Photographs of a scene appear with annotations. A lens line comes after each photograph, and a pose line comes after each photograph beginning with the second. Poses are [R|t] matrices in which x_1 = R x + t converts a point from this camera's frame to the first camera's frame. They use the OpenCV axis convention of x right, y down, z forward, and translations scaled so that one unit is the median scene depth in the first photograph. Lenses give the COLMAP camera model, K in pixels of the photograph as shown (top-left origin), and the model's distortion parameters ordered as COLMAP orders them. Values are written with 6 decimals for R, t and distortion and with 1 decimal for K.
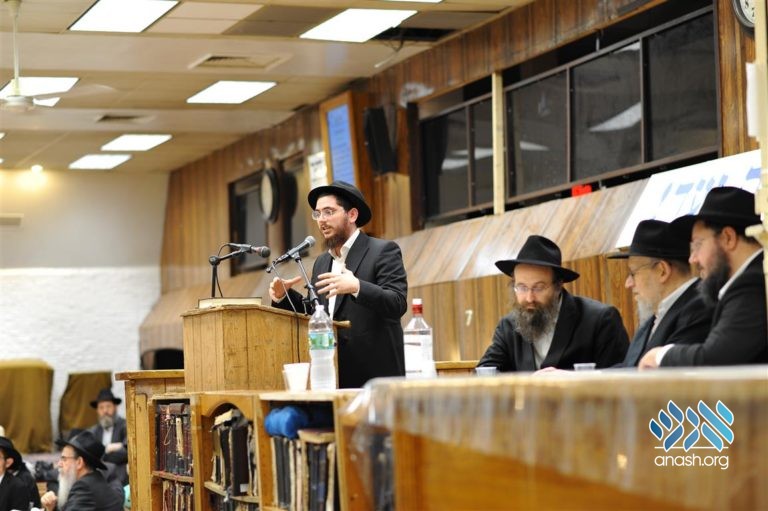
lens RADIAL K [[1777.6, 0, 384.0], [0, 1777.6, 255.5], [0, 0, 1]] dist [-0.031456, 0.111691]
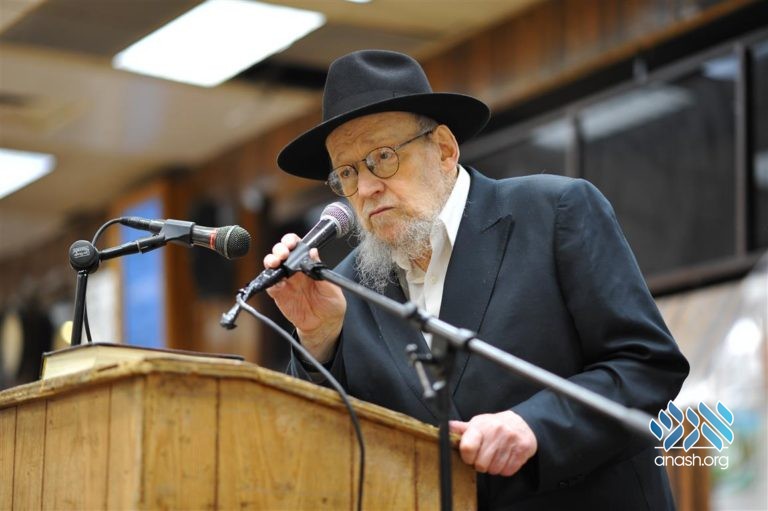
lens RADIAL K [[1777.6, 0, 384.0], [0, 1777.6, 255.5], [0, 0, 1]] dist [-0.031456, 0.111691]
pose [[0.983086, 0.068619, 0.169804, -0.067246], [-0.045306, 0.989458, -0.137548, 0.032644], [-0.177452, 0.127528, 0.975832, 0.453813]]
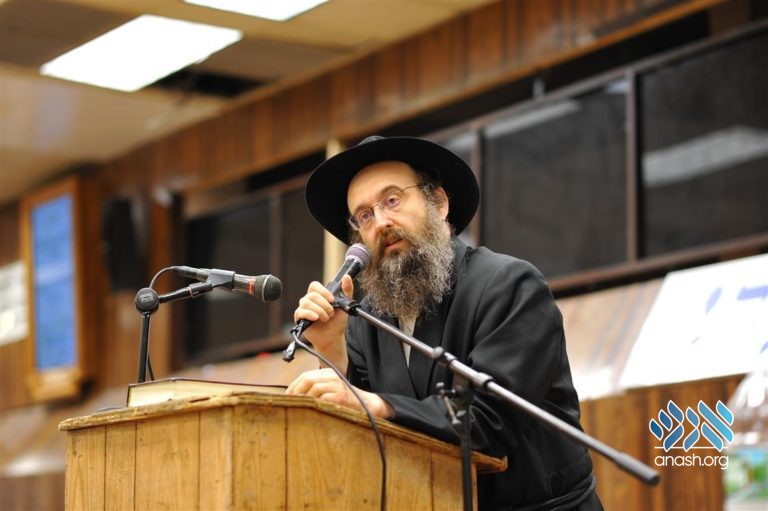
lens RADIAL K [[1777.6, 0, 384.0], [0, 1777.6, 255.5], [0, 0, 1]] dist [-0.031456, 0.111691]
pose [[0.965883, 0.068000, 0.249894, -0.102332], [-0.037471, 0.991454, -0.124959, 0.029459], [-0.256255, 0.111332, 0.960176, 0.402553]]
